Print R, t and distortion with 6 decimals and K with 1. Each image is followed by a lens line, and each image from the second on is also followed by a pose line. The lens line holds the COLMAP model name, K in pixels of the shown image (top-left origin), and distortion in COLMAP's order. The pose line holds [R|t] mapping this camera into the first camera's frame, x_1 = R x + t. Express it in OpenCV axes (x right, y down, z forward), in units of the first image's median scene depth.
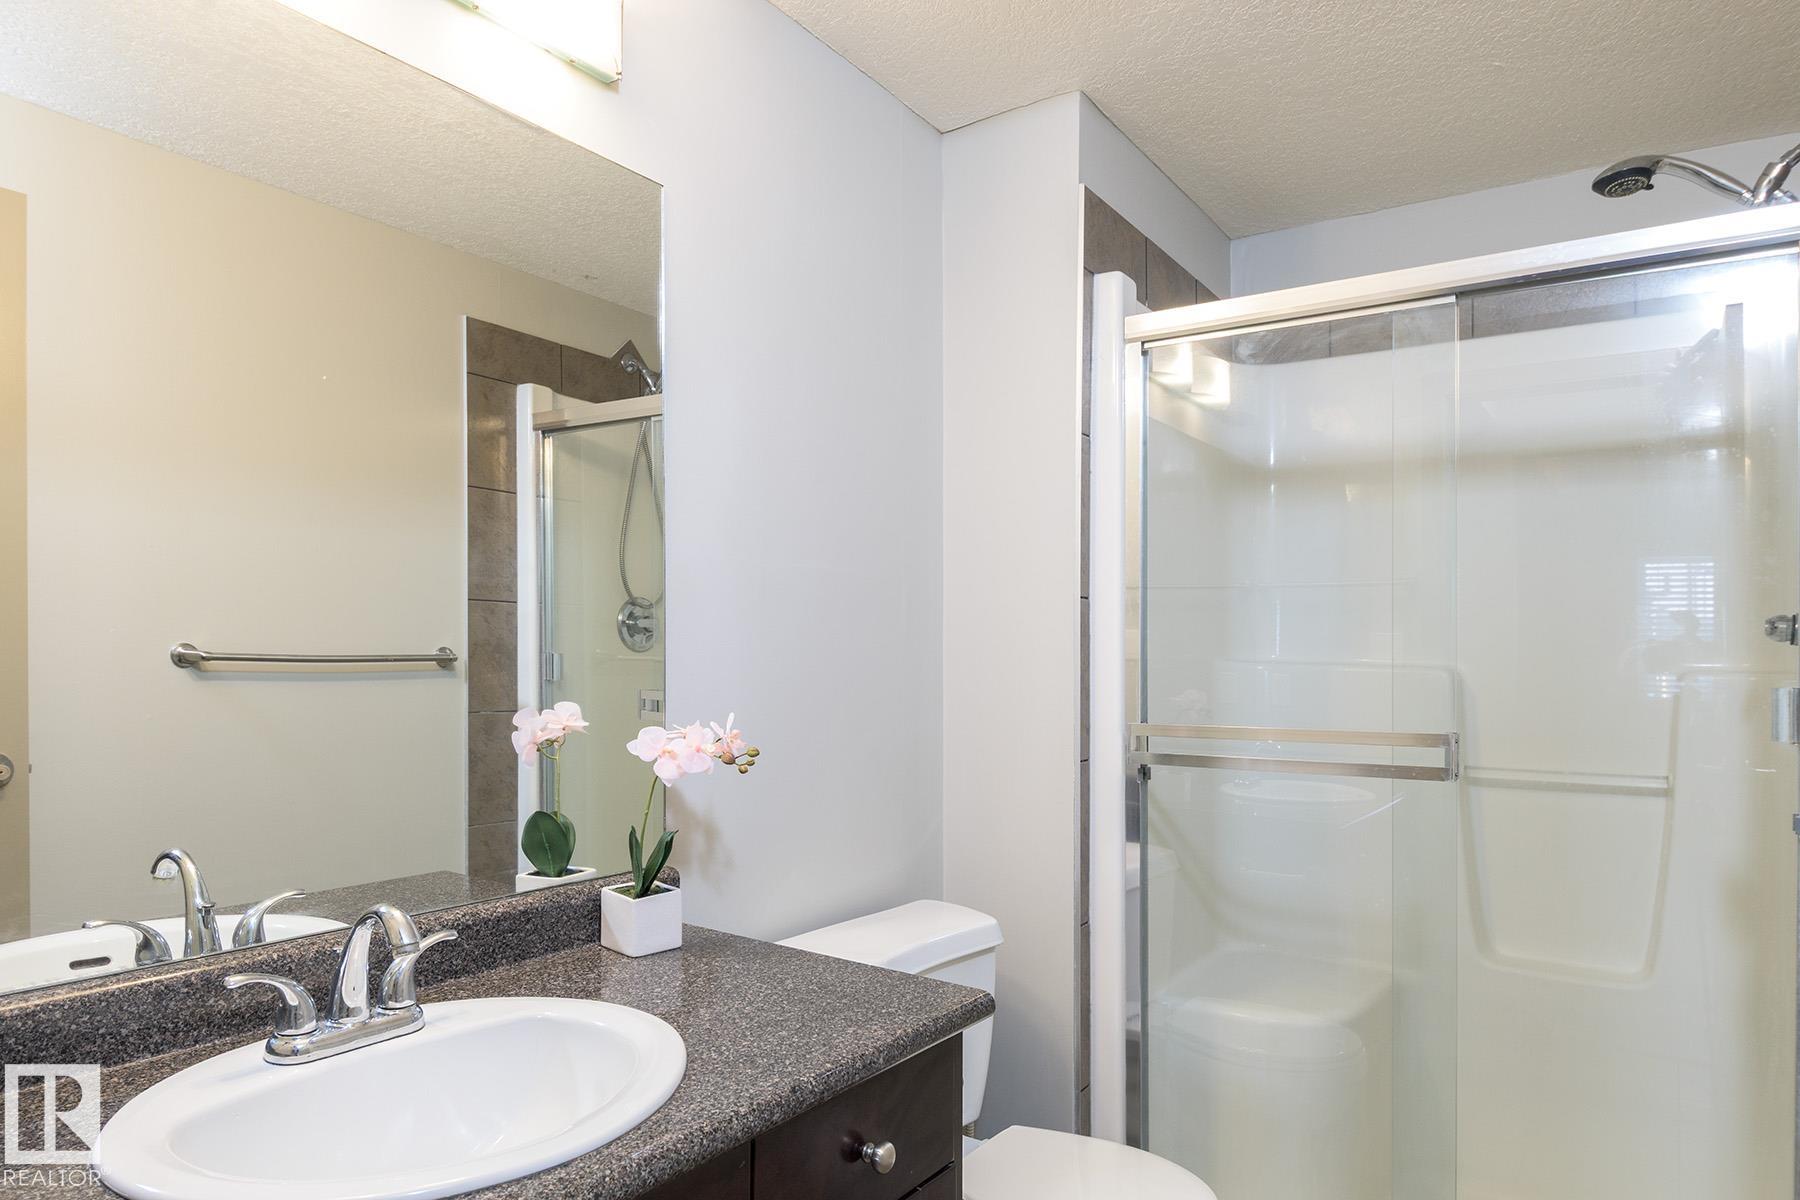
lens RADIAL K [[1098.1, 0, 902.9], [0, 1098.1, 653.7], [0, 0, 1]] dist [-0.002084, -0.000608]
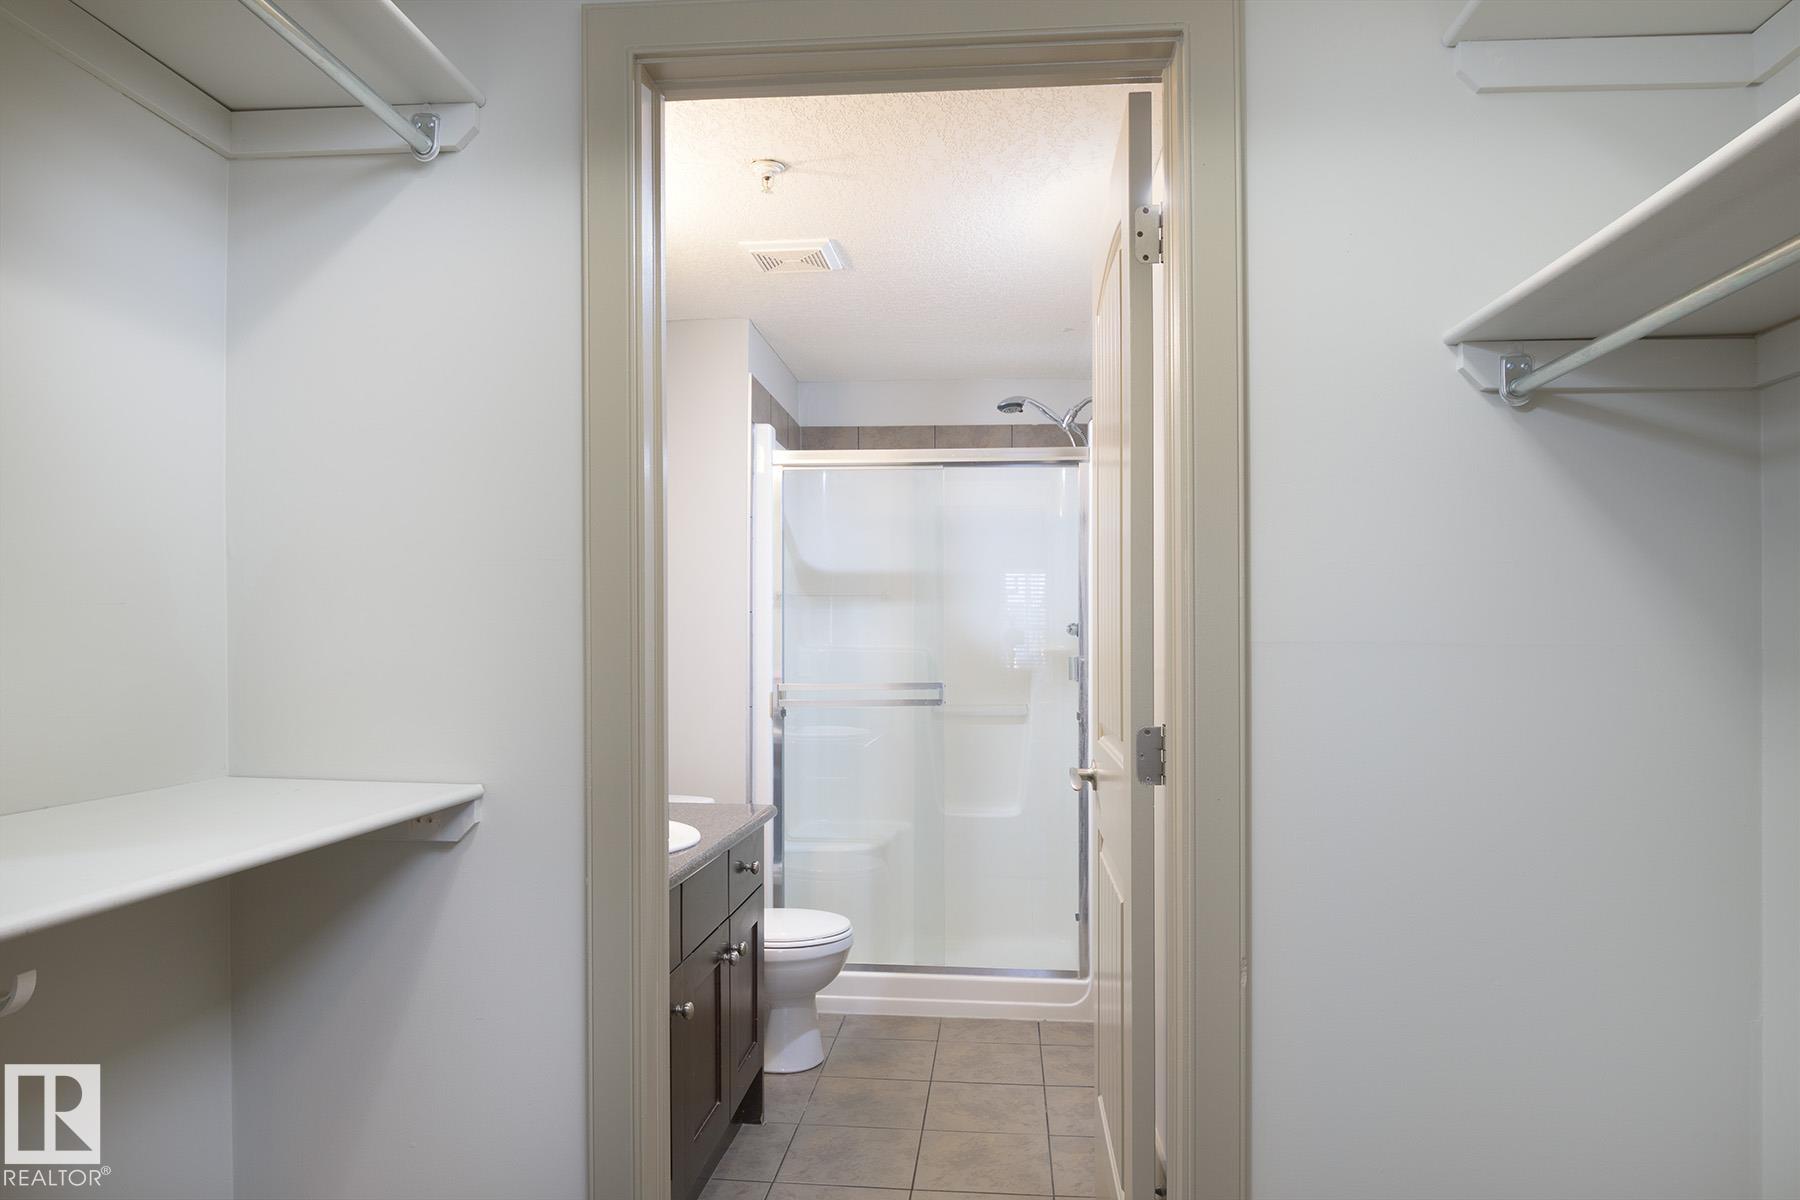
lens RADIAL K [[1124.0, 0, 905.8], [0, 1124.0, 642.0], [0, 0, 1]] dist [-0.001614, 0.000112]
pose [[0.868761, -0.015722, 0.494981, -0.508603], [0.013949, 0.999876, 0.007276, -0.012133], [-0.495035, 0.000584, 0.868873, -0.662985]]
